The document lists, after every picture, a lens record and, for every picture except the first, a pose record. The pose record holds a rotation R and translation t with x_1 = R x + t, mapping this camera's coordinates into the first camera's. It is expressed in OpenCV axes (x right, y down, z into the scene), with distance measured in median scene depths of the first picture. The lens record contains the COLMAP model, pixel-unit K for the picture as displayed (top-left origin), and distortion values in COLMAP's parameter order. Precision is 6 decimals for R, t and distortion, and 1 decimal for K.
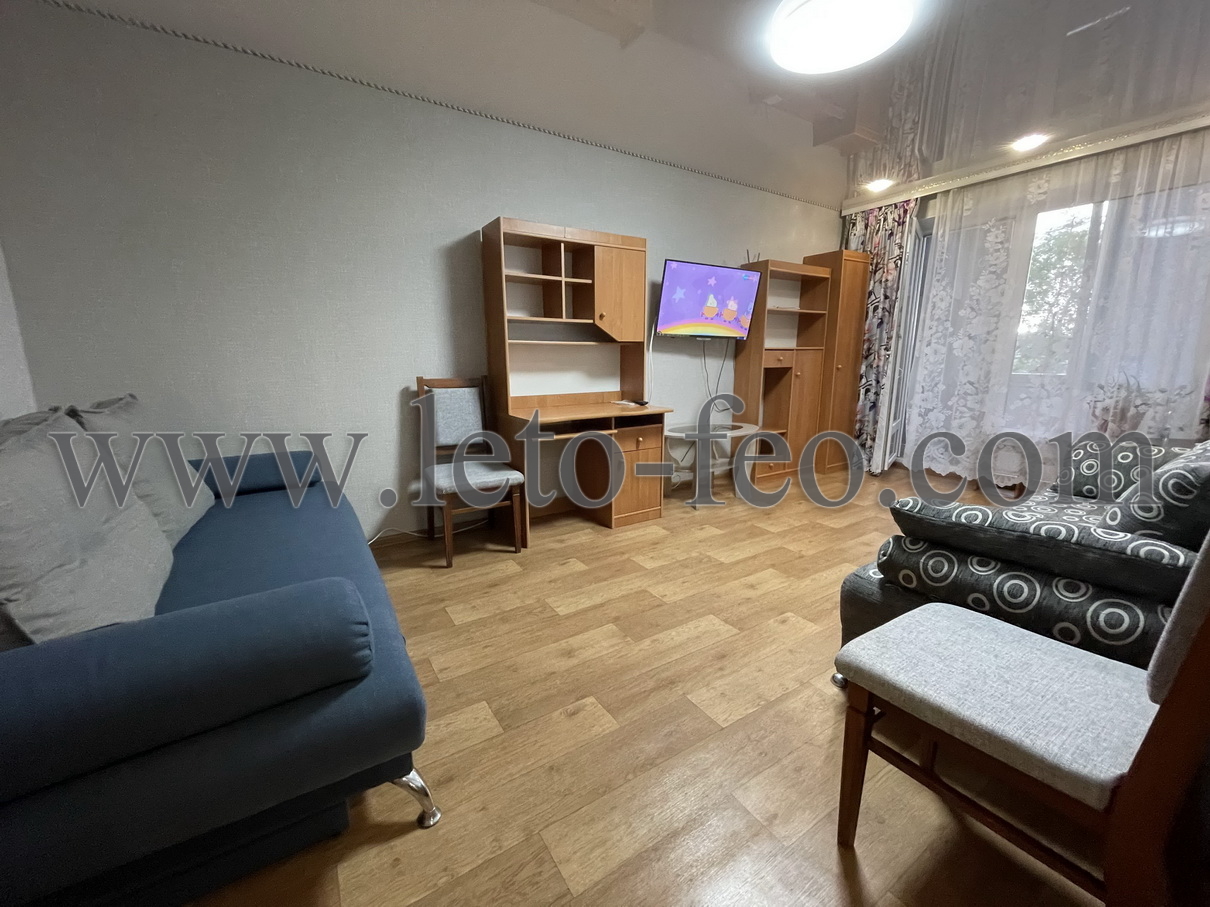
lens RADIAL K [[487.6, 0, 600.3], [0, 487.6, 453.4], [0, 0, 1]] dist [-0.001643, -0.000855]
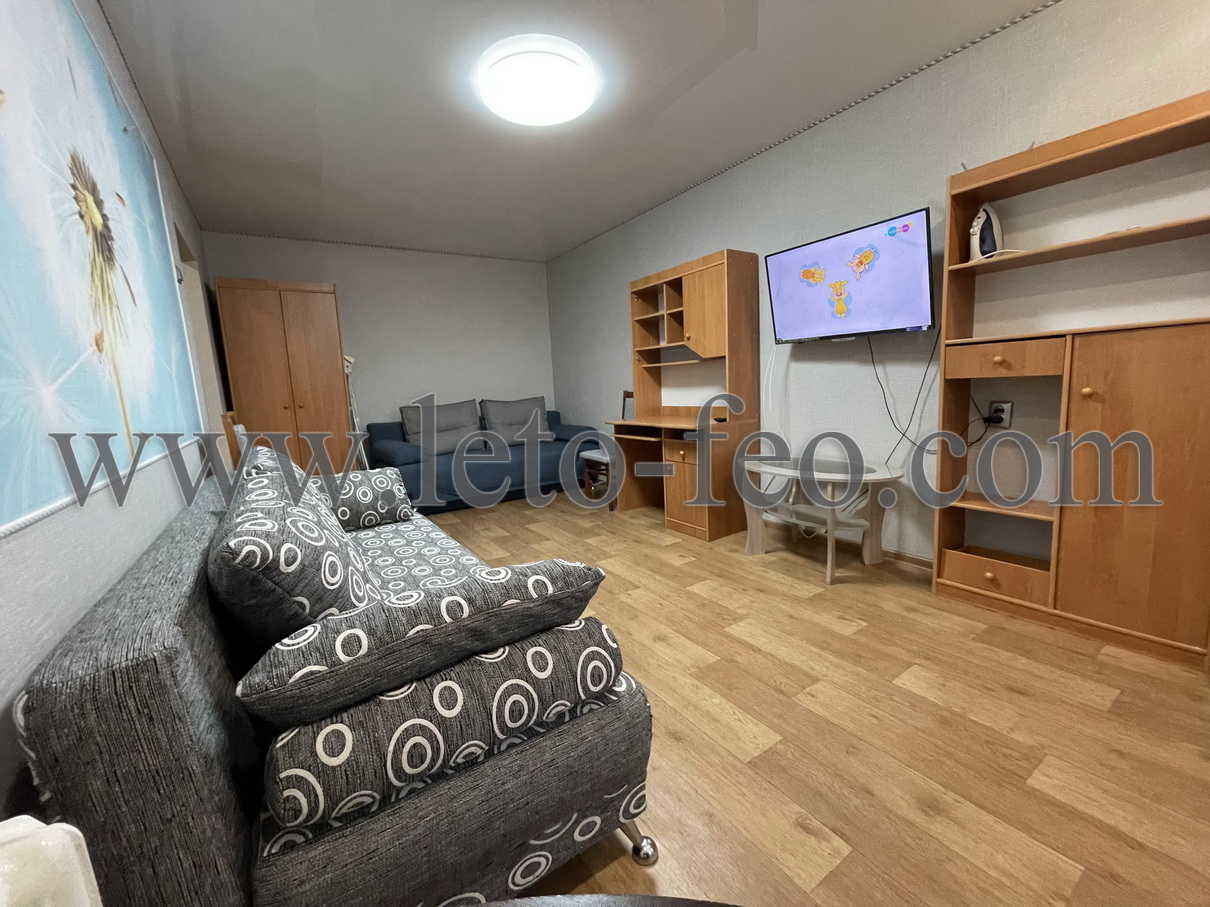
lens RADIAL K [[487.6, 0, 600.3], [0, 487.6, 453.4], [0, 0, 1]] dist [-0.001643, -0.000855]
pose [[0.012176, 0.141303, -0.989892, 1.118216], [-0.147932, 0.979326, 0.137975, -0.145819], [0.988923, 0.144757, 0.032827, 0.796276]]
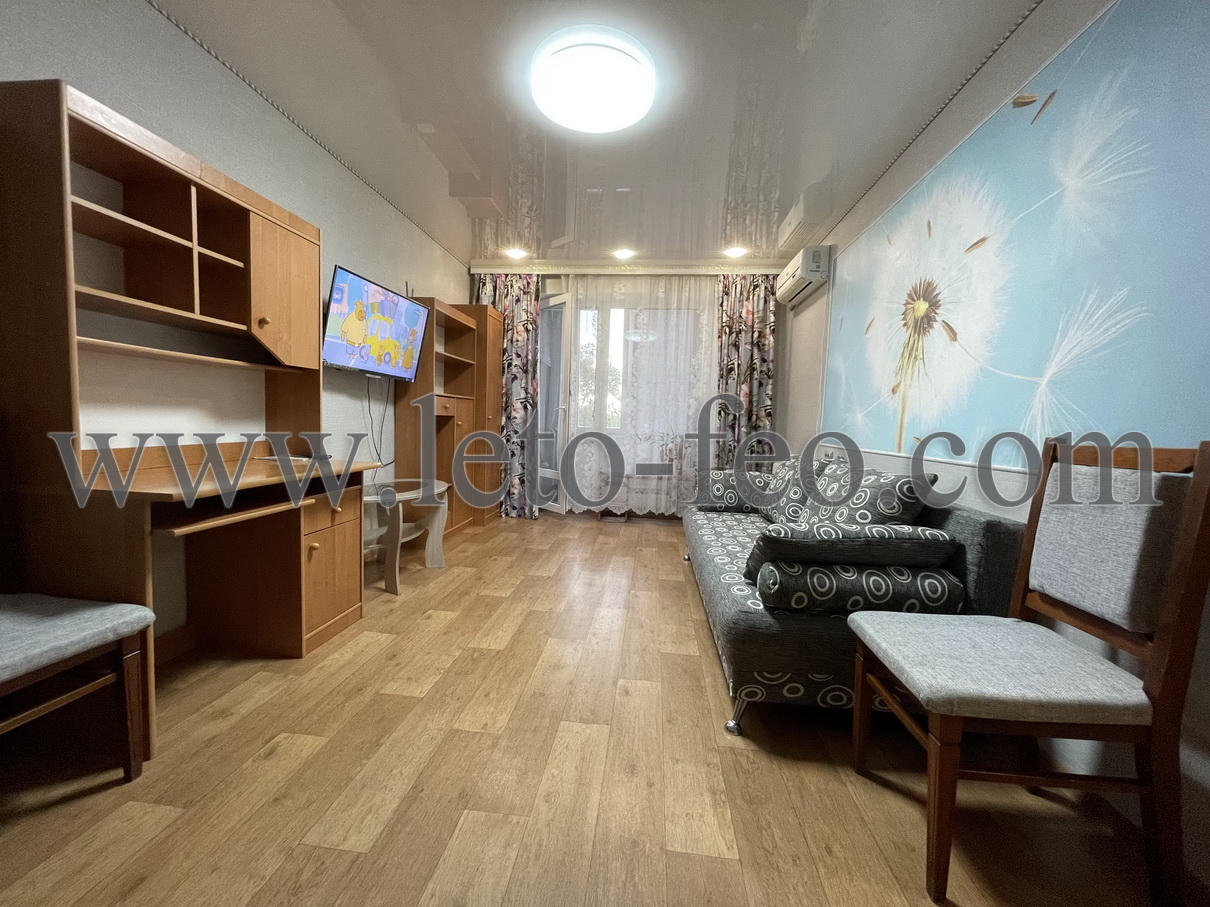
lens RADIAL K [[487.6, 0, 600.3], [0, 487.6, 453.4], [0, 0, 1]] dist [-0.001643, -0.000855]
pose [[0.626529, -0.027216, 0.778923, -0.216423], [0.116557, 0.991423, -0.059113, -0.023990], [-0.770634, 0.127825, 0.624327, 0.283796]]
